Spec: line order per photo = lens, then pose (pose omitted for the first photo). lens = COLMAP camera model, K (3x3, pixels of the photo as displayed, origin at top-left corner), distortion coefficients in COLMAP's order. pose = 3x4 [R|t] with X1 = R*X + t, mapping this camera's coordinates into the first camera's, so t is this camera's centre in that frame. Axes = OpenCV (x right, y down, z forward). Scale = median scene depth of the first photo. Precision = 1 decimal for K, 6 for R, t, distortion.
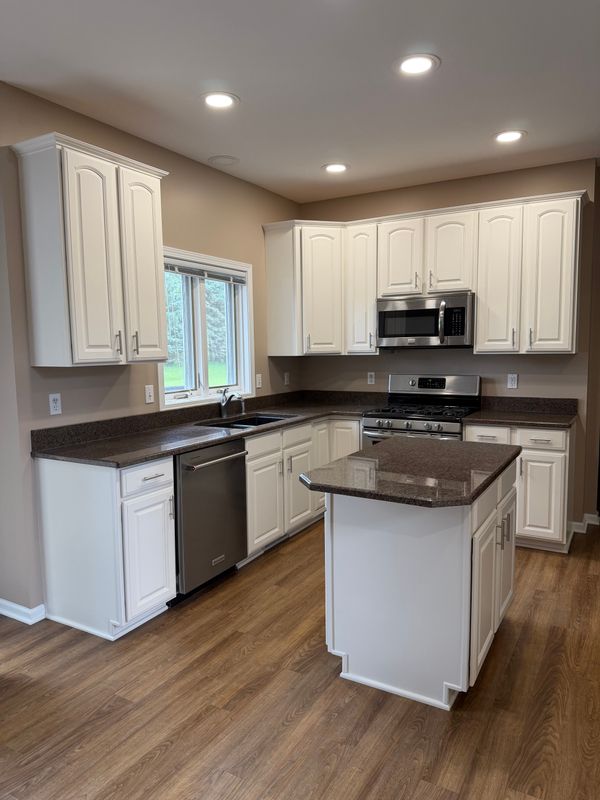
lens RADIAL K [[562.9, 0, 300.3], [0, 562.9, 401.3], [0, 0, 1]] dist [0.024077, -0.023668]
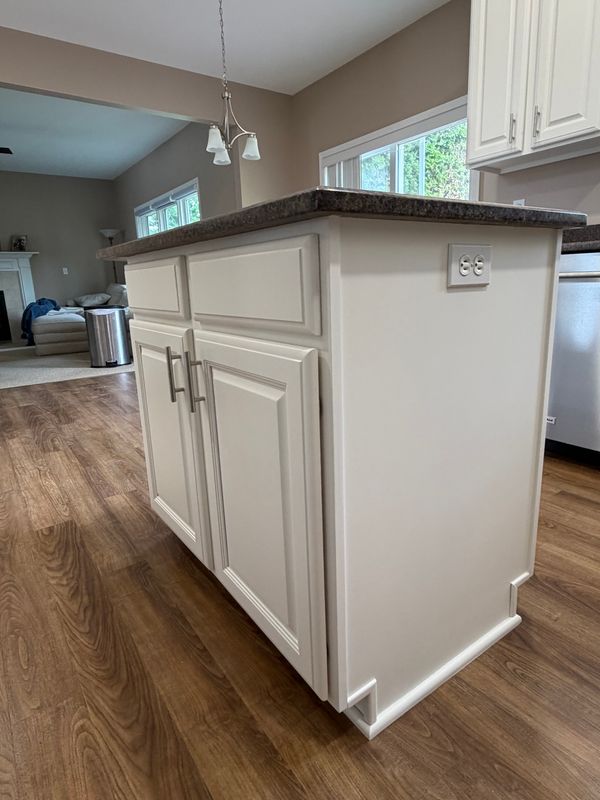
lens RADIAL K [[456.6, 0, 300.6], [0, 456.6, 396.5], [0, 0, 1]] dist [-0.008888, 0.000042]
pose [[-0.405199, 0.245767, -0.880575, 0.780059], [-0.051367, 0.955547, 0.290329, 0.154895], [0.912784, 0.162873, -0.374563, 1.463388]]
